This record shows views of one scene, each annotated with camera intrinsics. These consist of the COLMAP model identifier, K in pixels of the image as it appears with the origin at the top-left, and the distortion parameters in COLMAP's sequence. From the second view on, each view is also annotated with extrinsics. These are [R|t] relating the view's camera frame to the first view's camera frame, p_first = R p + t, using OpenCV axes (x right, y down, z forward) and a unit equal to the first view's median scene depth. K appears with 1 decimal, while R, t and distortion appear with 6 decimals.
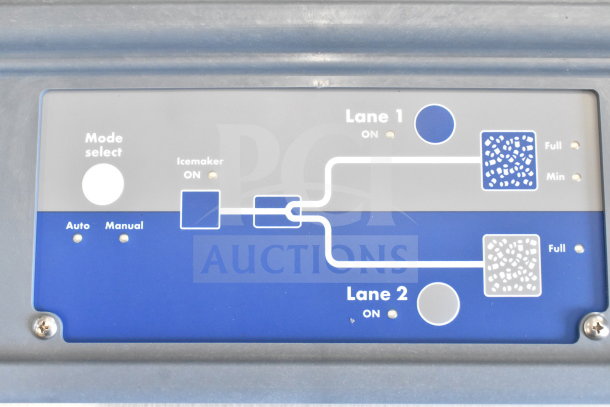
lens RADIAL K [[767.0, 0, 308.0], [0, 767.0, 207.6], [0, 0, 1]] dist [-0.041491, 0.000000]
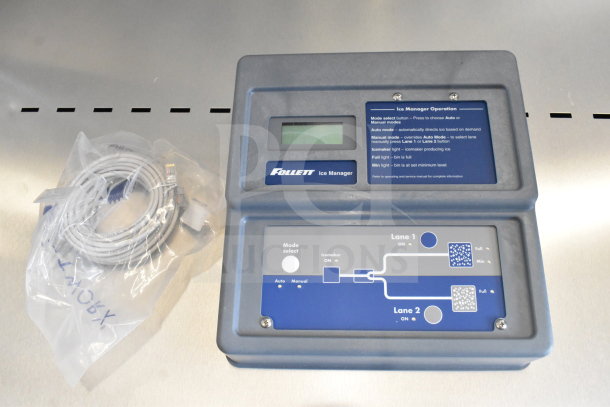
lens RADIAL K [[530.0, 0, 306.5], [0, 530.0, 202.3], [0, 0, 1]] dist [-0.049702, 0.009740]
pose [[0.998744, 0.001243, -0.050093, -0.136657], [-0.012988, 0.971949, -0.234831, 0.173674], [0.048396, 0.235187, 0.970745, -0.668286]]
